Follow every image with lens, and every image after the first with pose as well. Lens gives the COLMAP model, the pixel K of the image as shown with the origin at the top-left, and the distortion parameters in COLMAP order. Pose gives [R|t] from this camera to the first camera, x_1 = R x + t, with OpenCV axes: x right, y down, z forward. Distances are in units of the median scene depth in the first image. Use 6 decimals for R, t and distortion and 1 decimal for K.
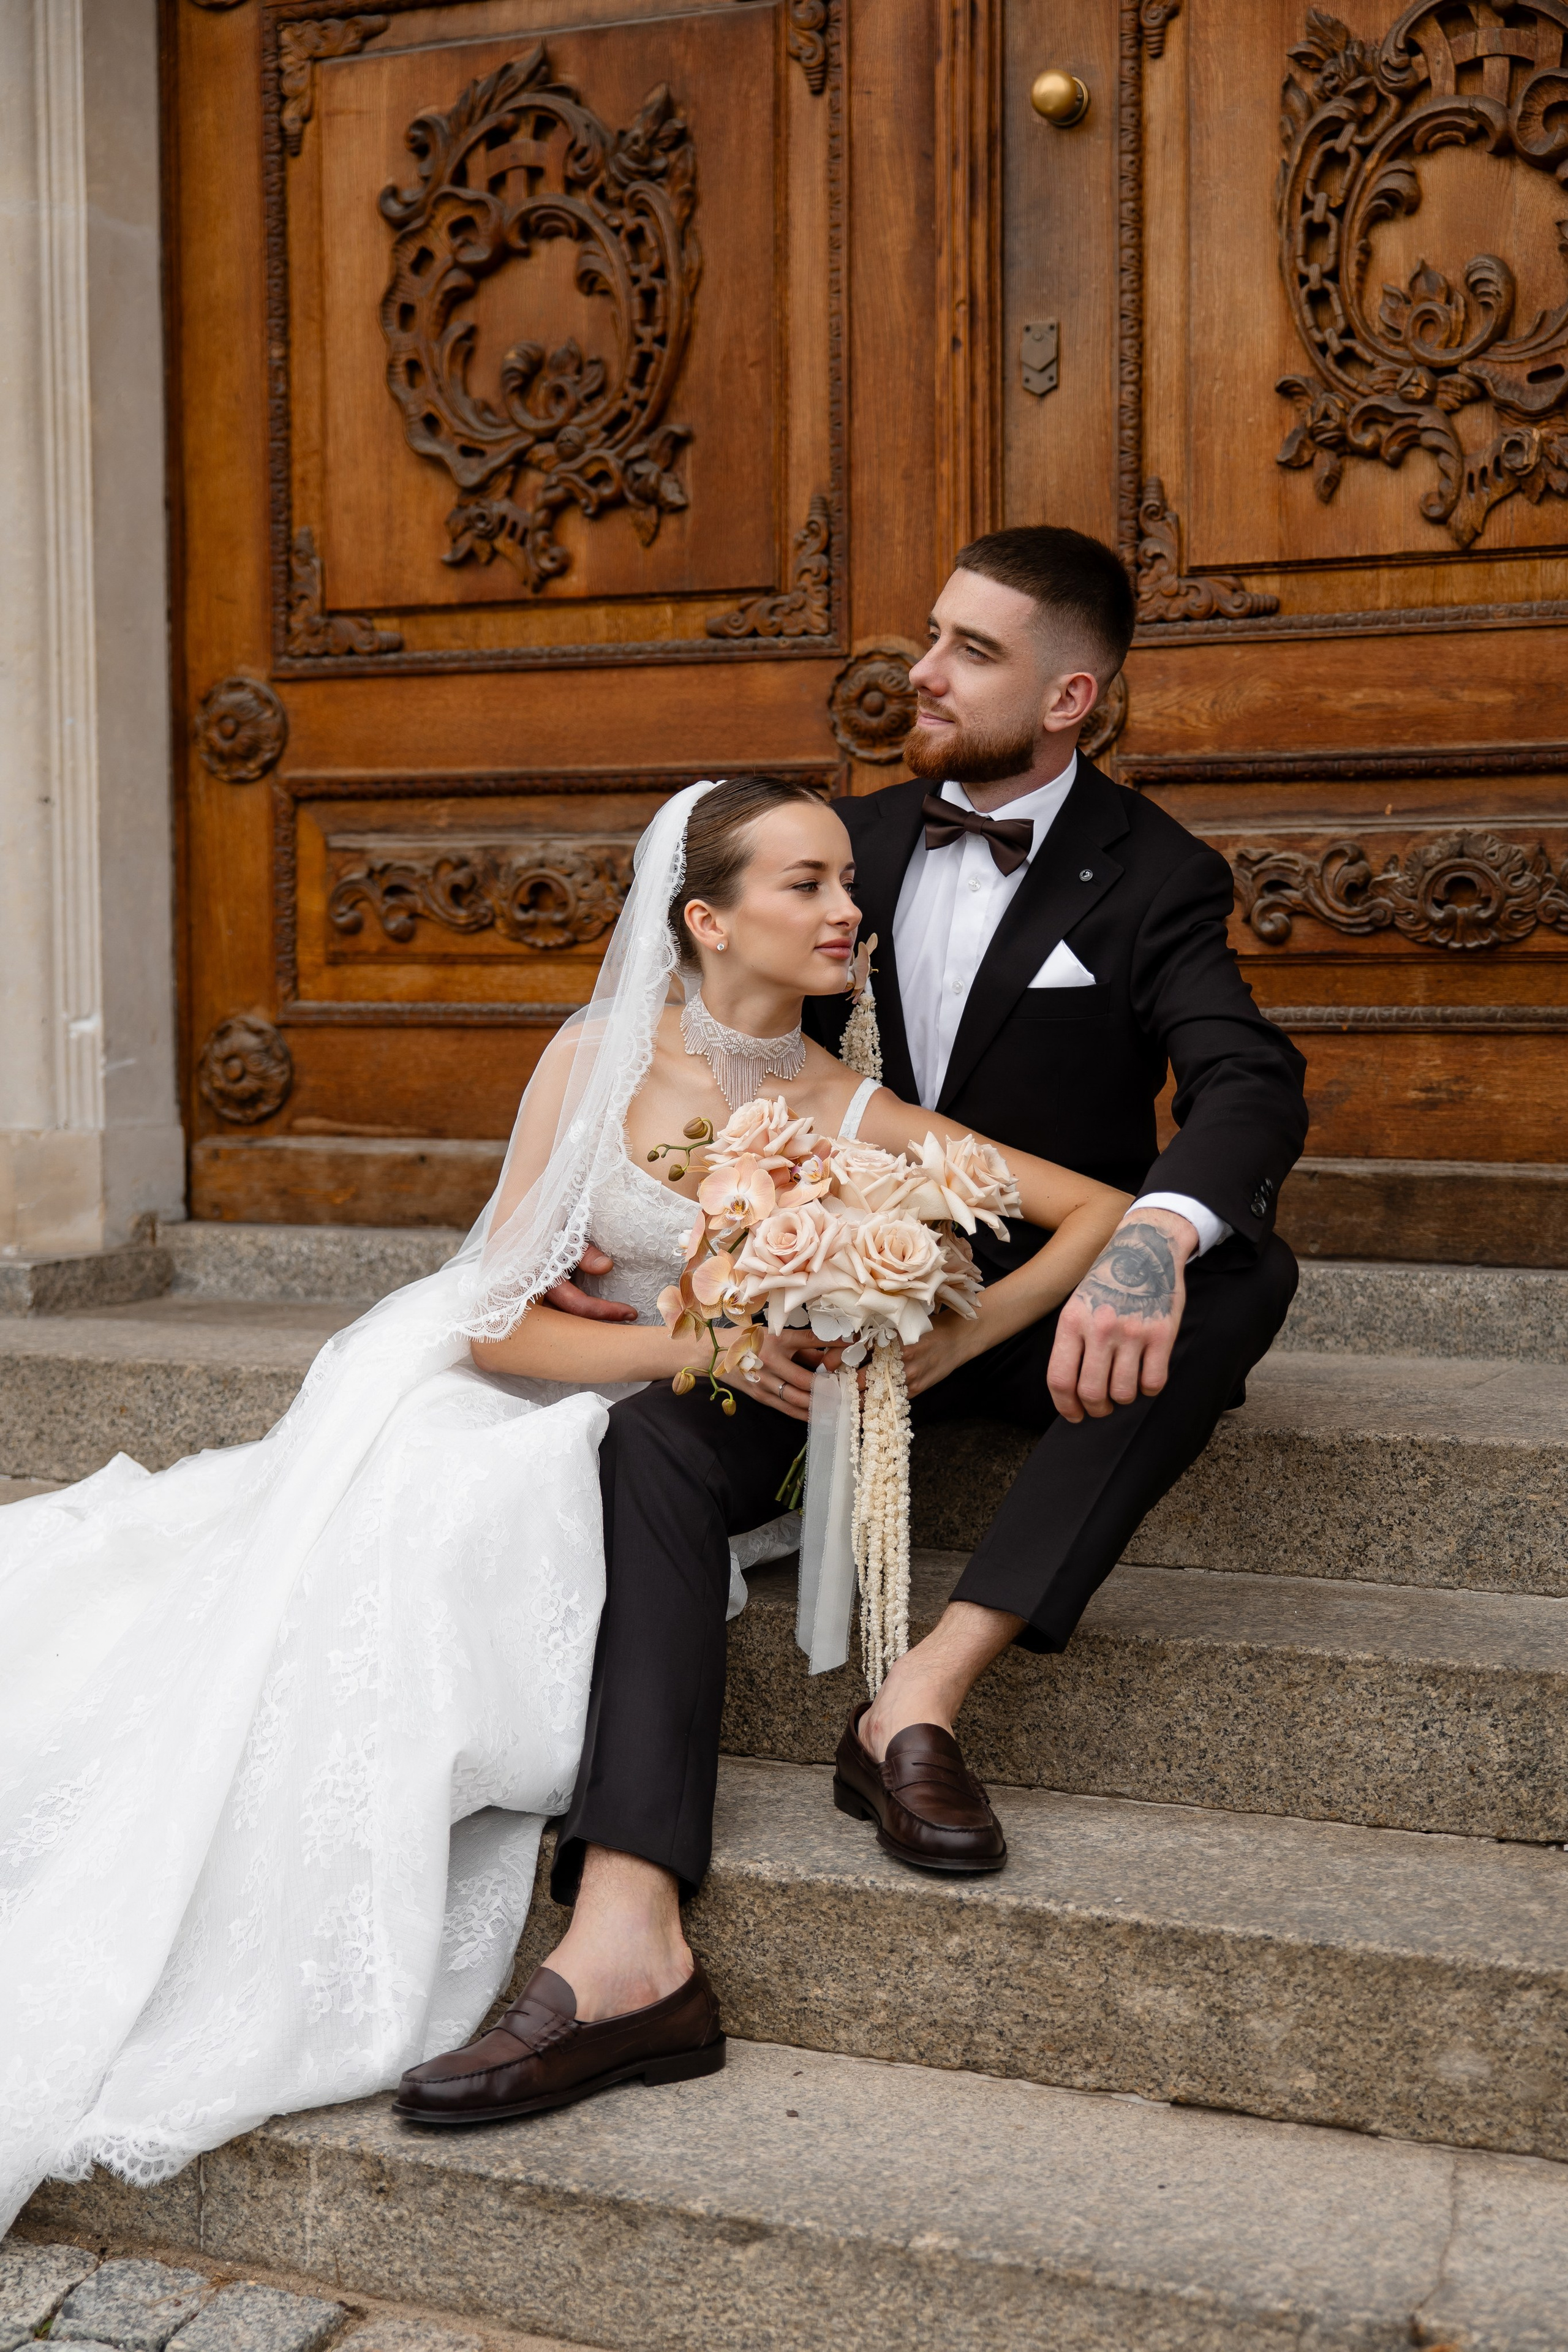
lens RADIAL K [[3297.0, 0, 788.5], [0, 3297.0, 1221.5], [0, 0, 1]] dist [0.006010, 0.008868]
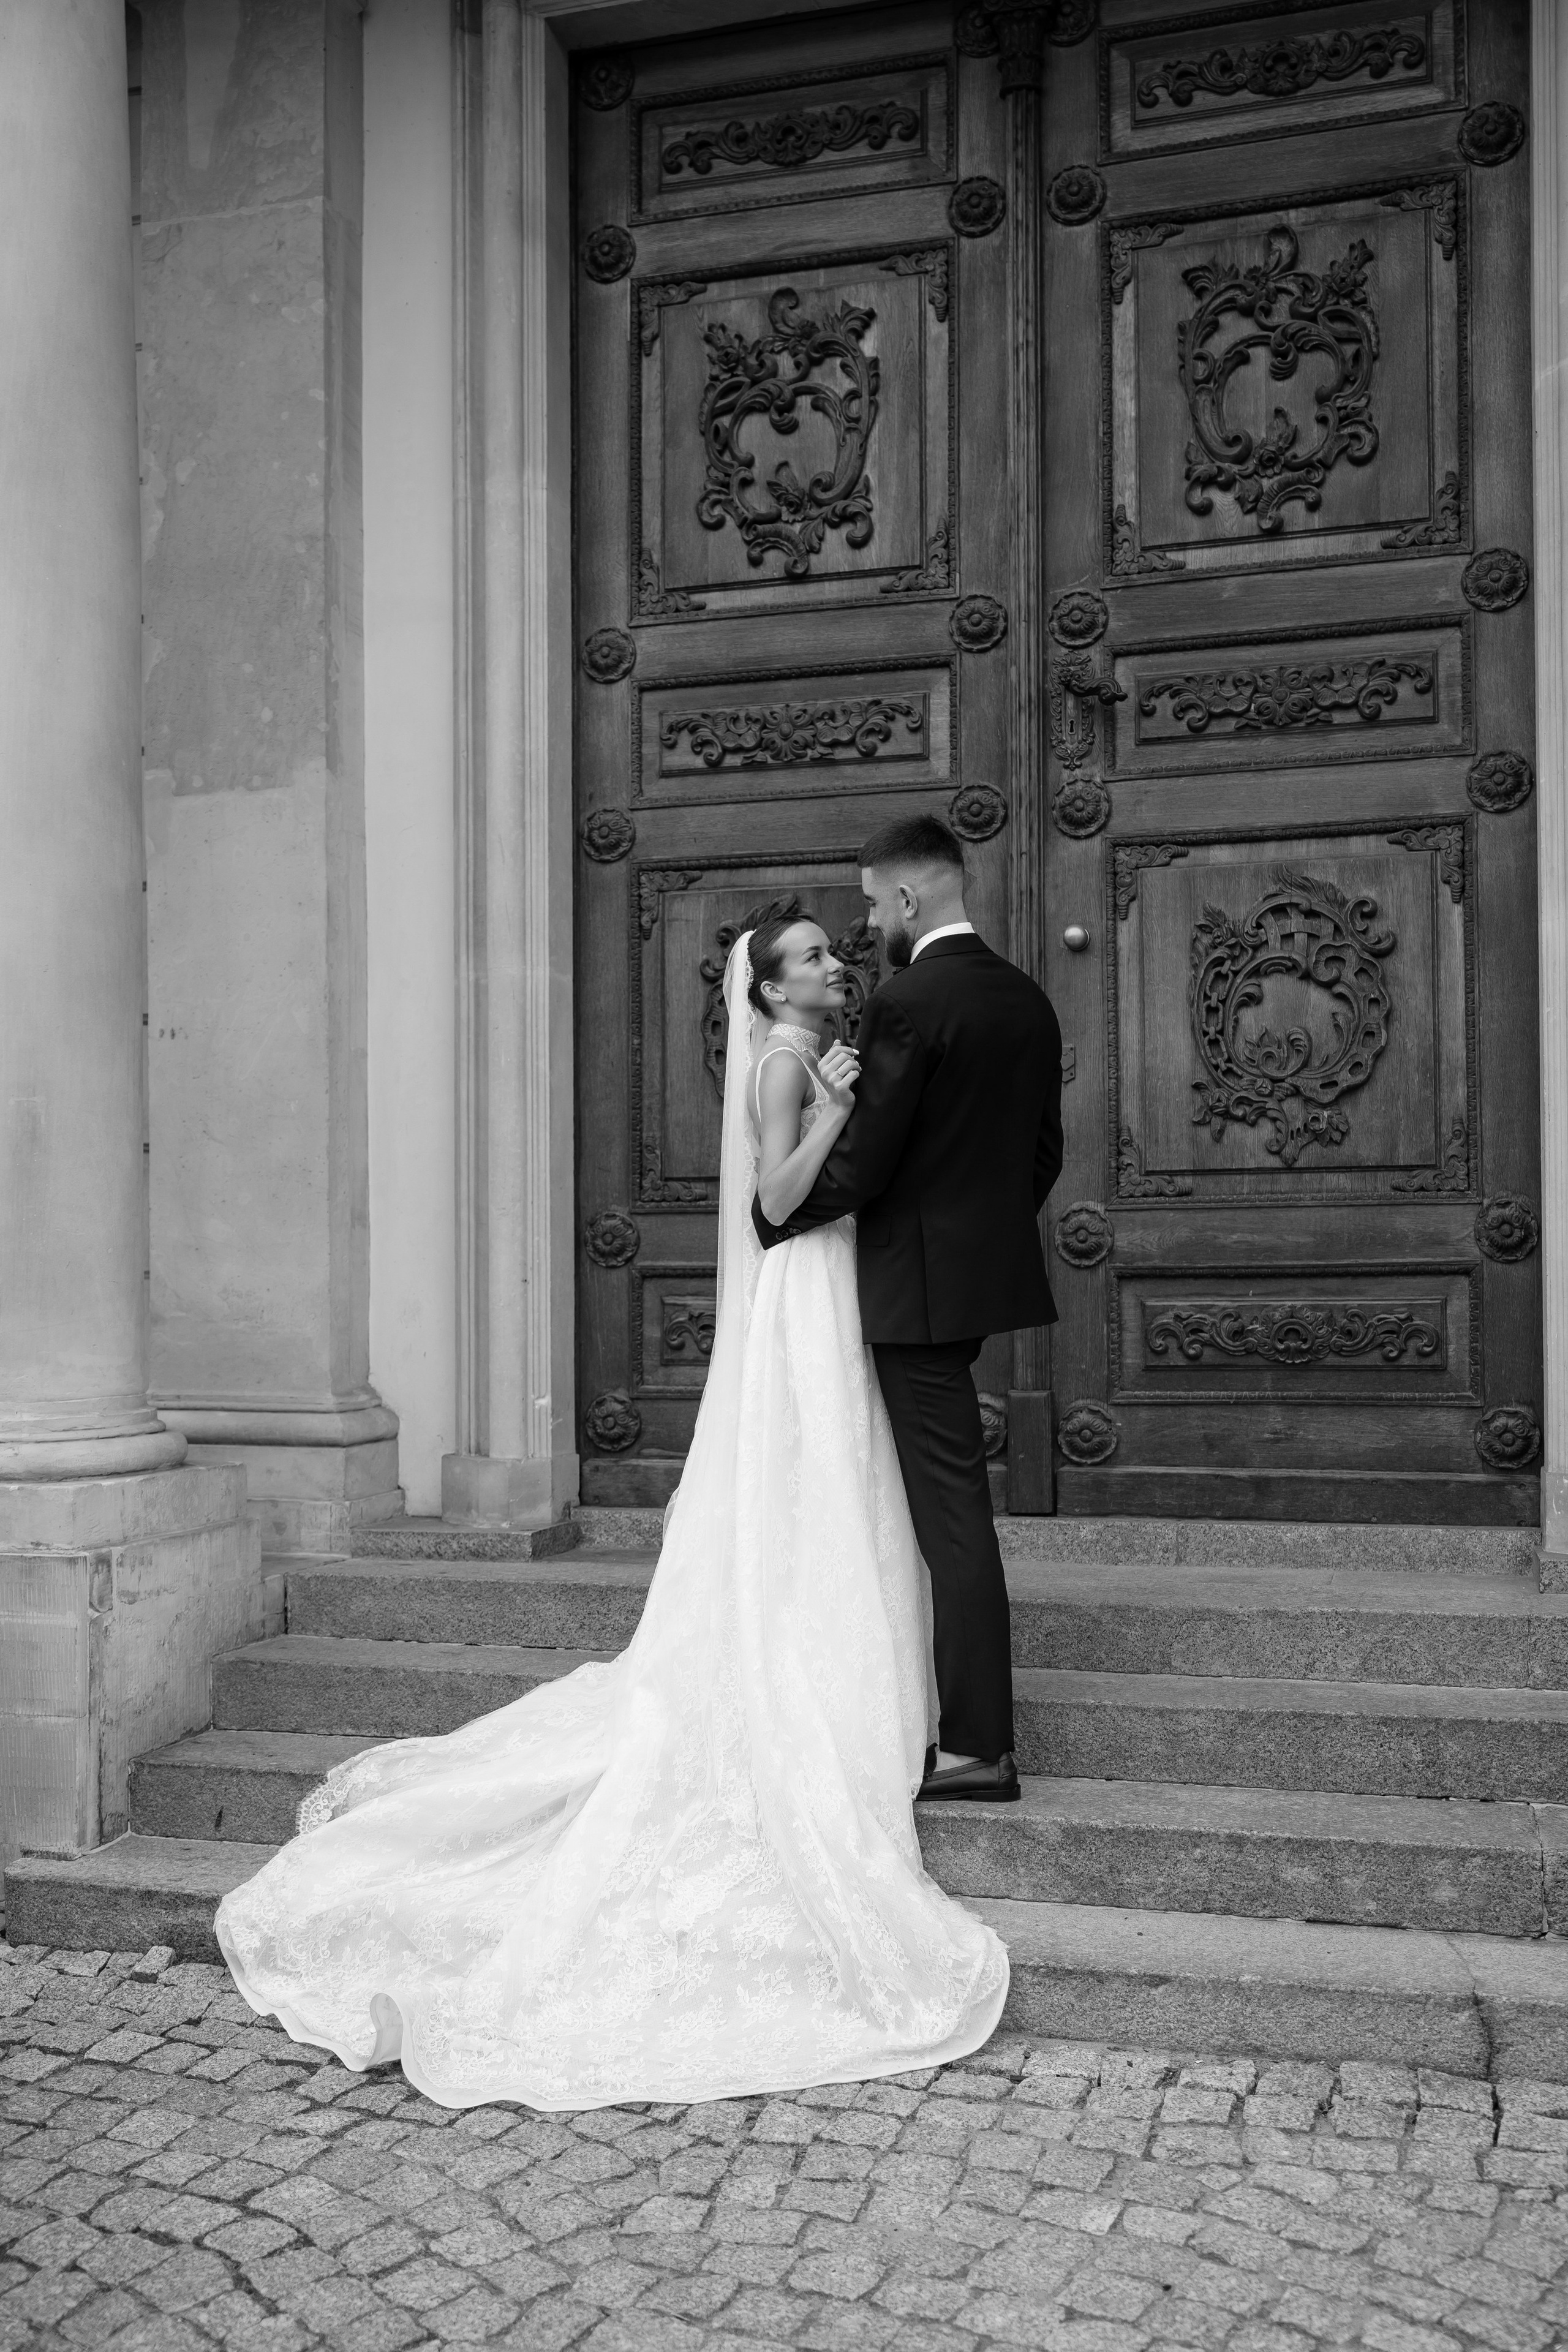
lens RADIAL K [[2251.0, 0, 793.7], [0, 2251.0, 1262.2], [0, 0, 1]] dist [-0.008738, 0.011736]
pose [[0.988159, -0.000801, 0.153433, -0.277541], [0.014318, 0.996104, -0.087011, -0.026298], [-0.152766, 0.088177, 0.984321, -0.280261]]
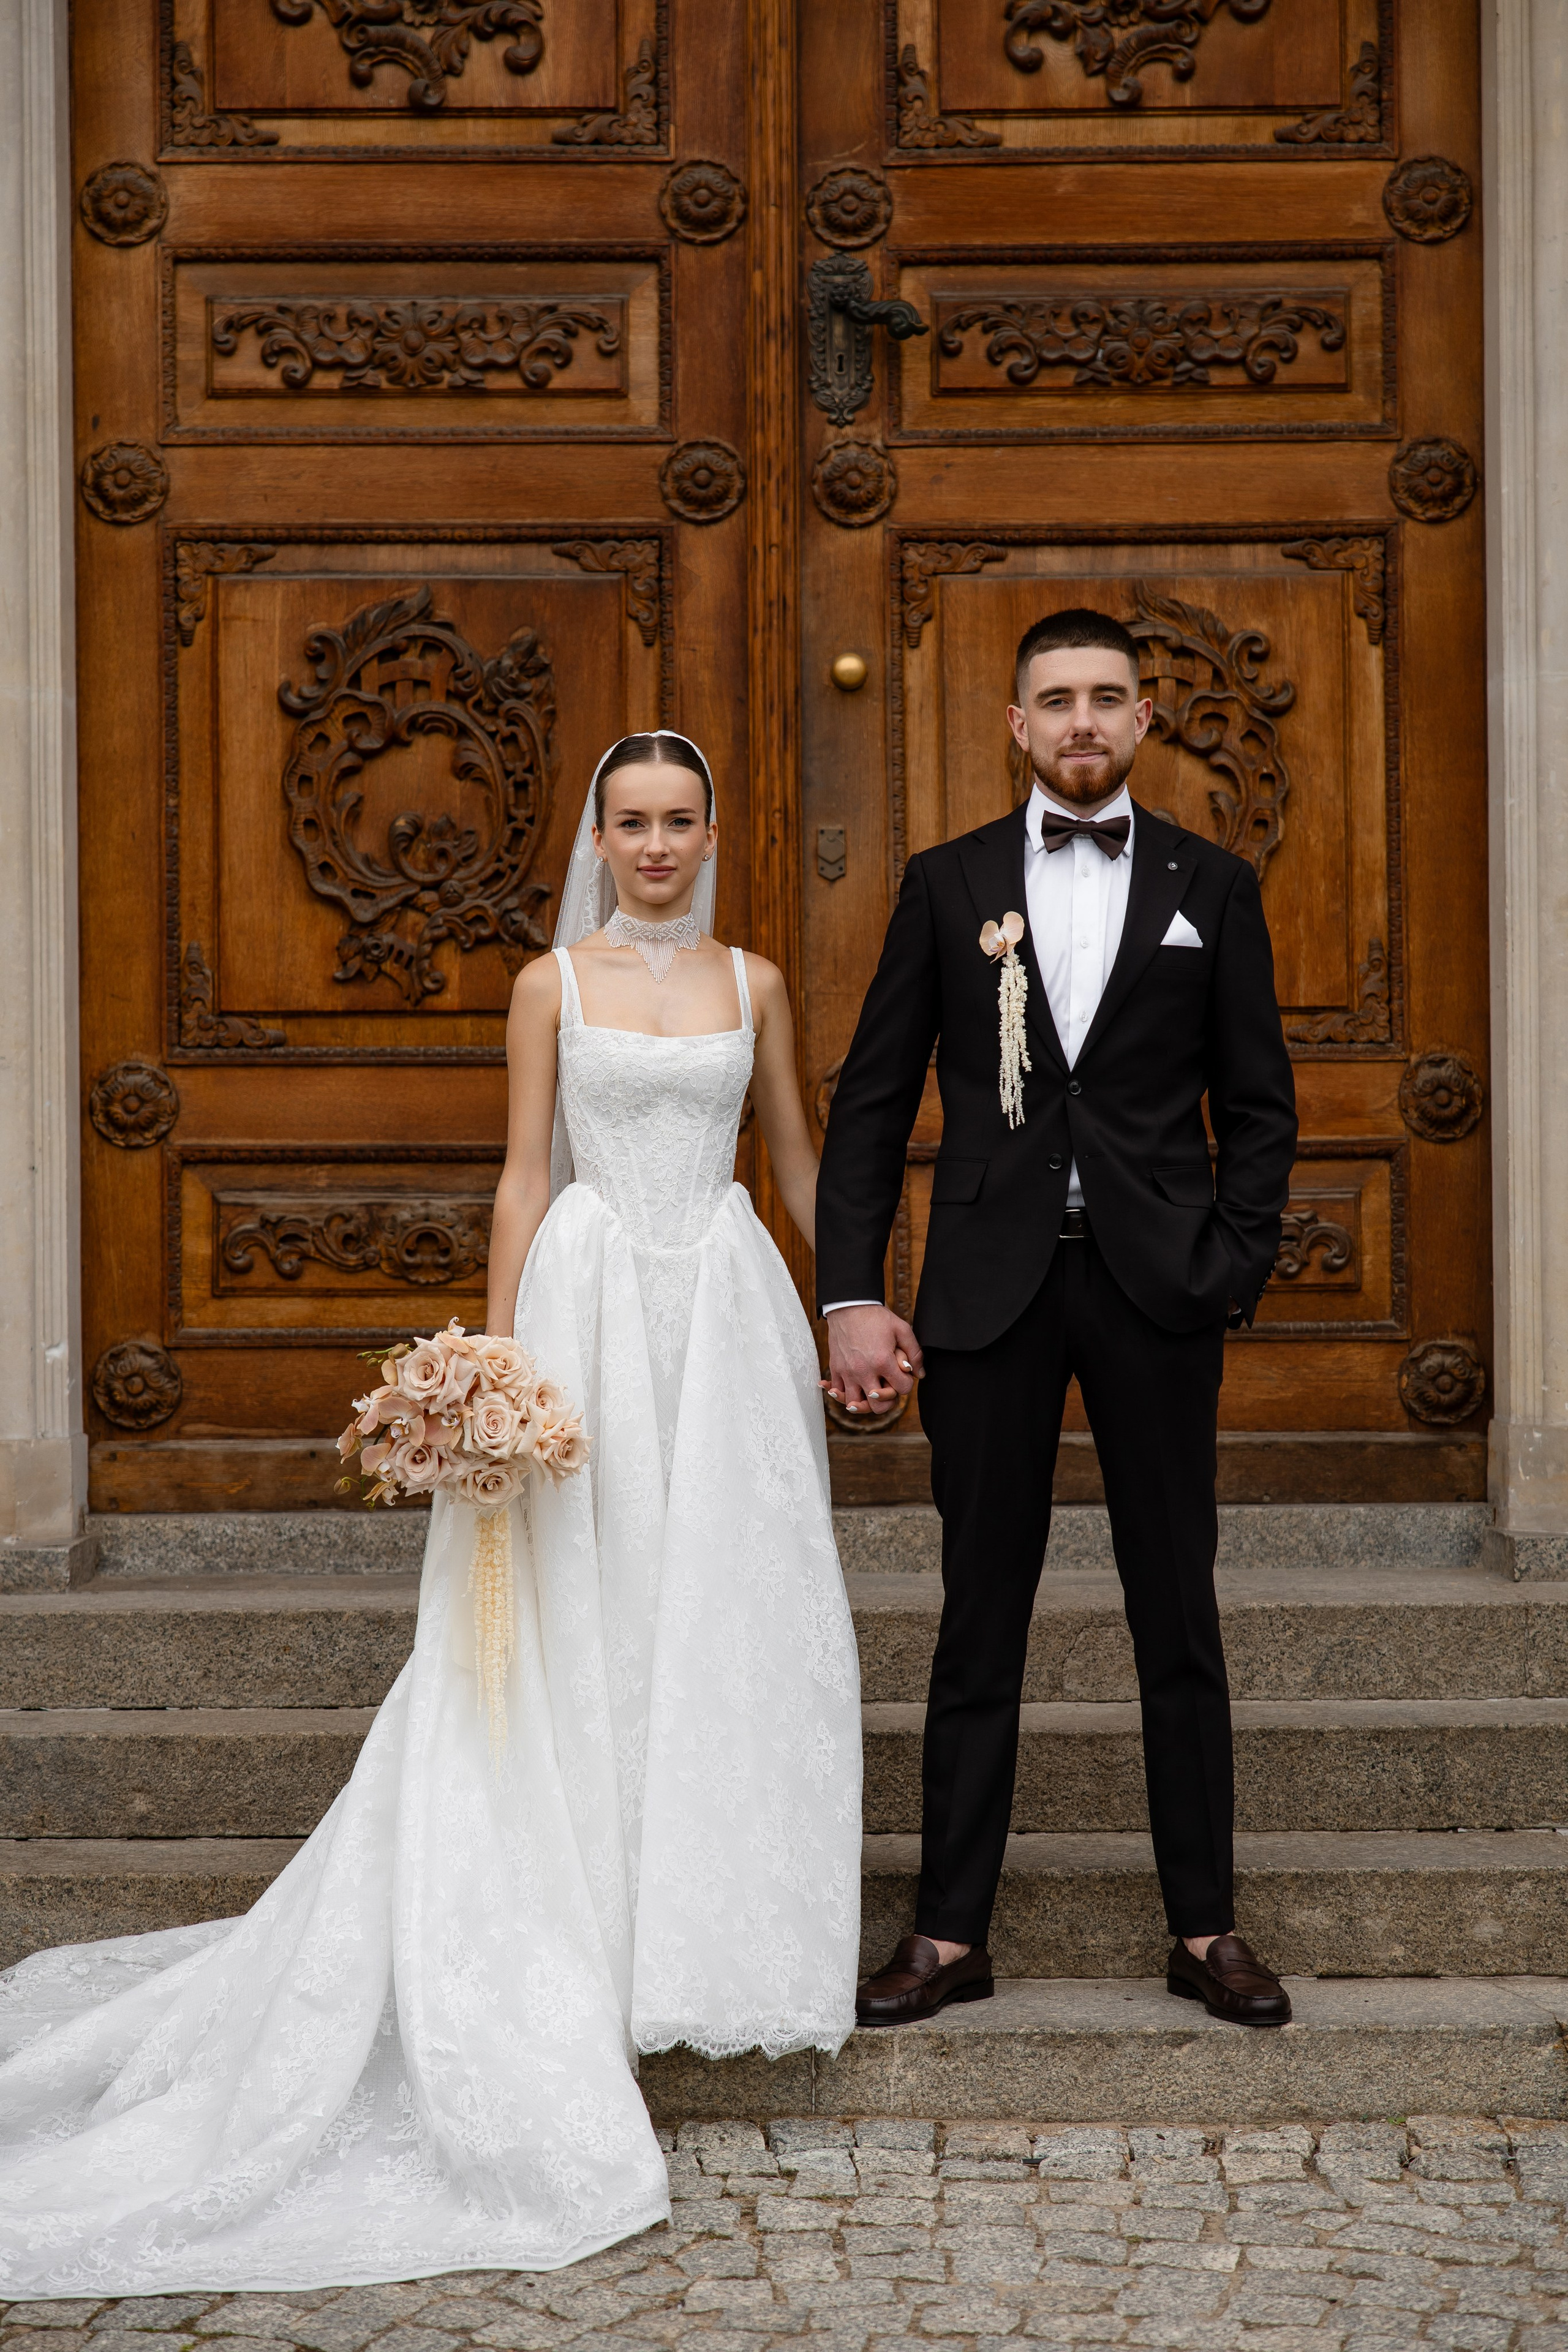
lens RADIAL K [[4720.9, 0, 784.0], [0, 4720.9, 1176.0], [0, 0, 1]] dist [0.027934, 0.065062]
pose [[0.904384, -0.003749, 0.426702, -0.738156], [0.037275, 0.996833, -0.070243, 0.008152], [-0.425088, 0.079432, 0.901660, -0.709232]]
